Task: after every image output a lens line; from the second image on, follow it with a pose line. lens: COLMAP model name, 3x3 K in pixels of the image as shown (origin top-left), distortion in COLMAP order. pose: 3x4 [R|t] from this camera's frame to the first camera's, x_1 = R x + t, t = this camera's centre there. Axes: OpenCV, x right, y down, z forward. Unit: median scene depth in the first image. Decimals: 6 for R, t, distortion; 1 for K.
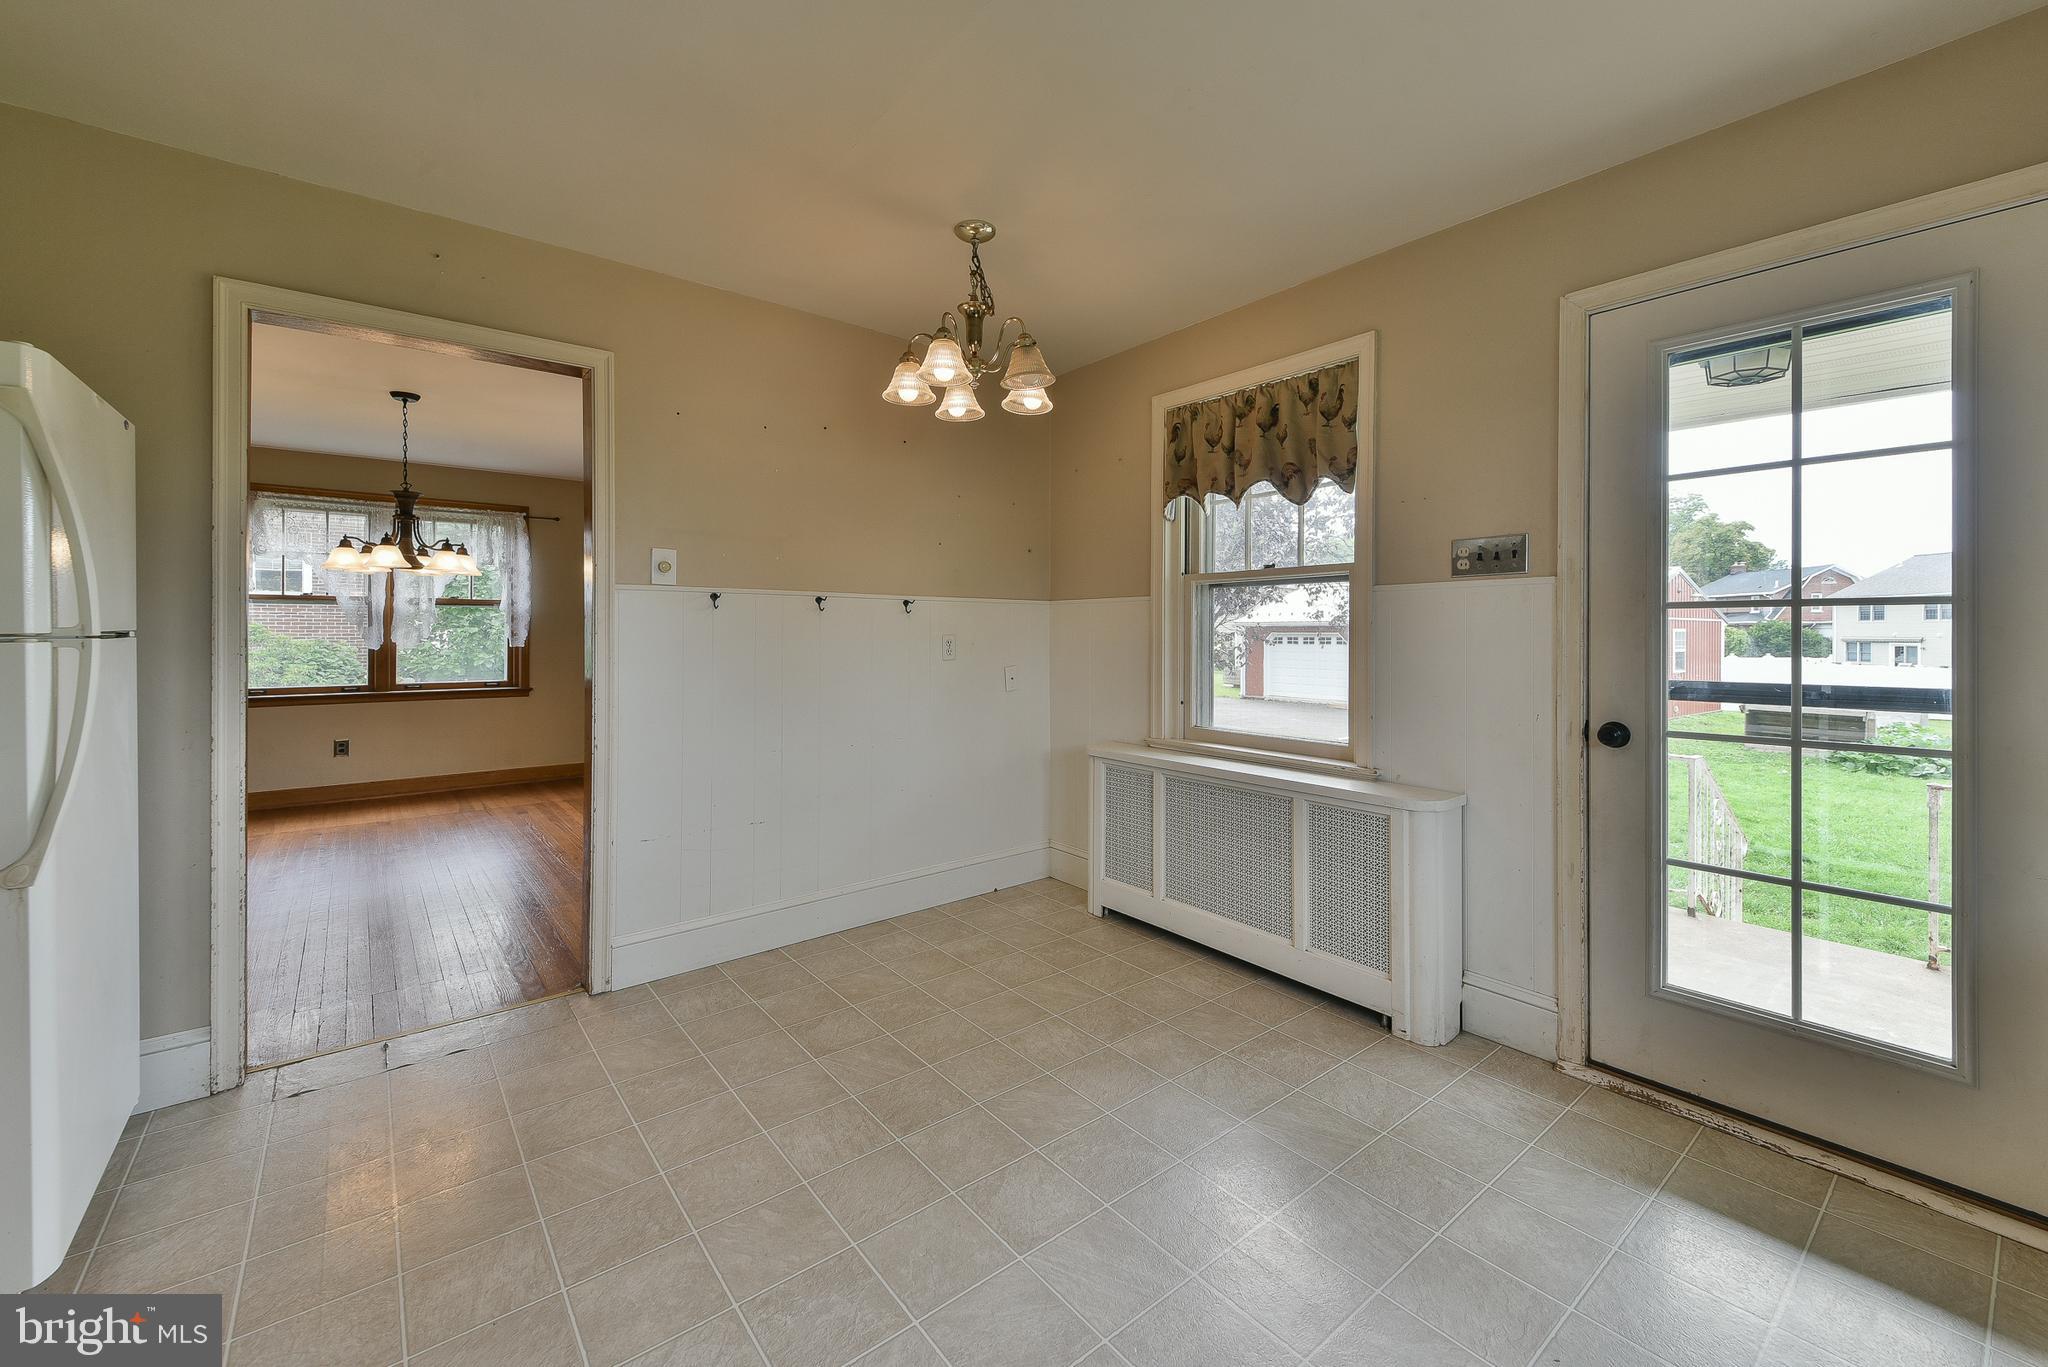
lens RADIAL K [[816.1, 0, 1017.9], [0, 816.1, 635.0], [0, 0, 1]] dist [0.072996, -0.042100]
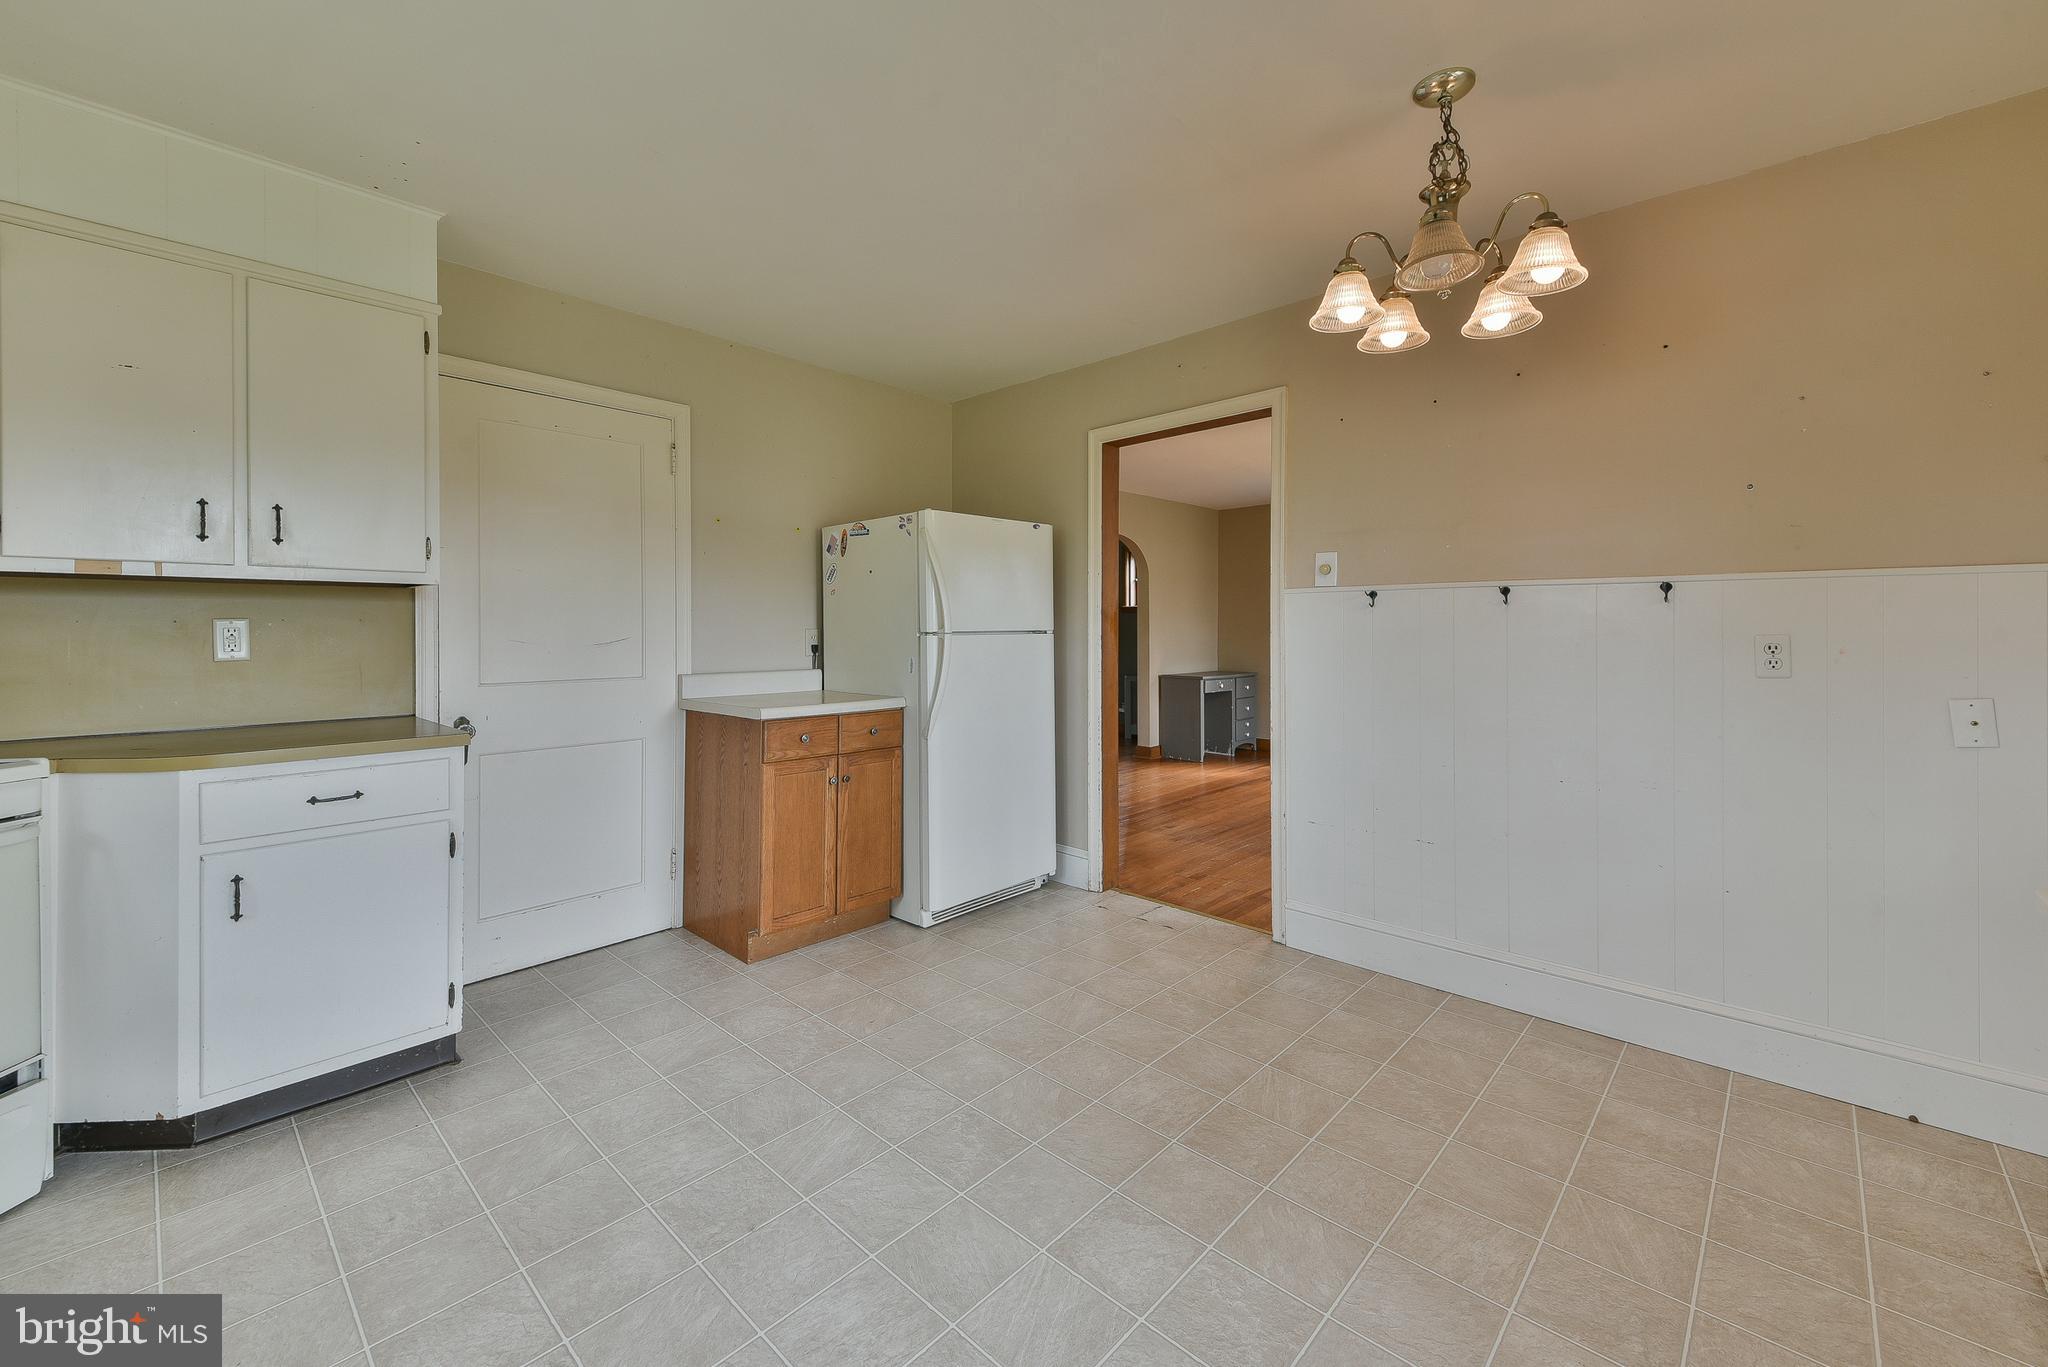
lens RADIAL K [[807.5, 0, 1015.3], [0, 807.5, 589.1], [0, 0, 1]] dist [0.040070, -0.013948]
pose [[0.142661, -0.051957, -0.988407, 0.563049], [-0.000958, 0.998614, -0.052632, -0.001003], [0.989771, 0.008456, 0.142414, 0.450826]]
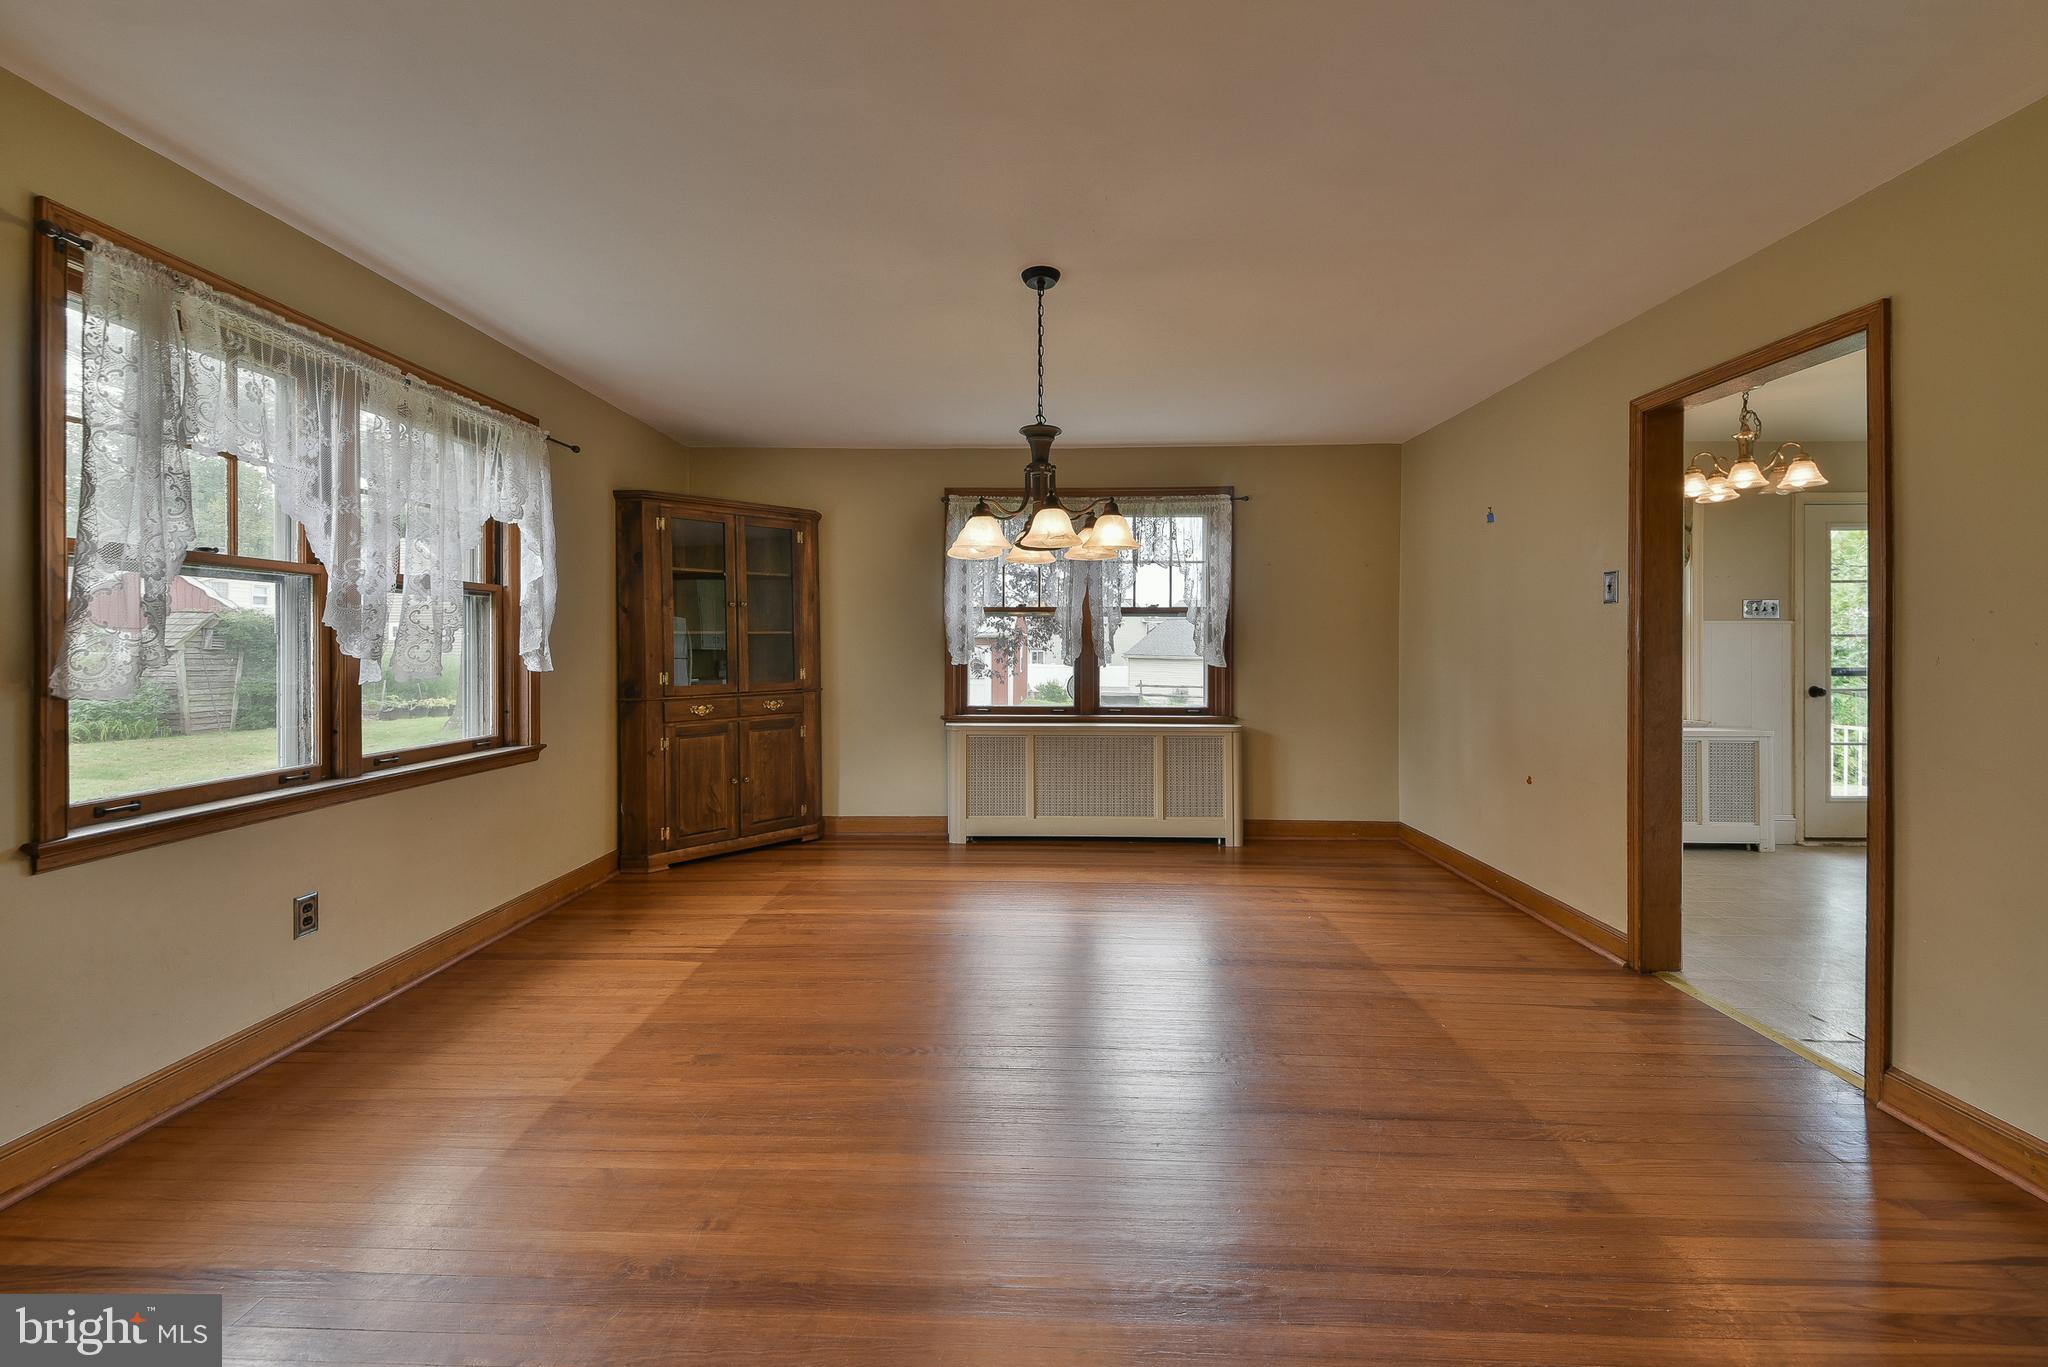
lens RADIAL K [[857.1, 0, 992.4], [0, 857.1, 646.0], [0, 0, 1]] dist [0.000347, -0.000073]
pose [[0.642614, -0.005339, 0.766171, -1.888268], [-0.001360, 0.999966, 0.008109, -0.016559], [-0.766189, -0.006253, 0.642585, 0.919611]]
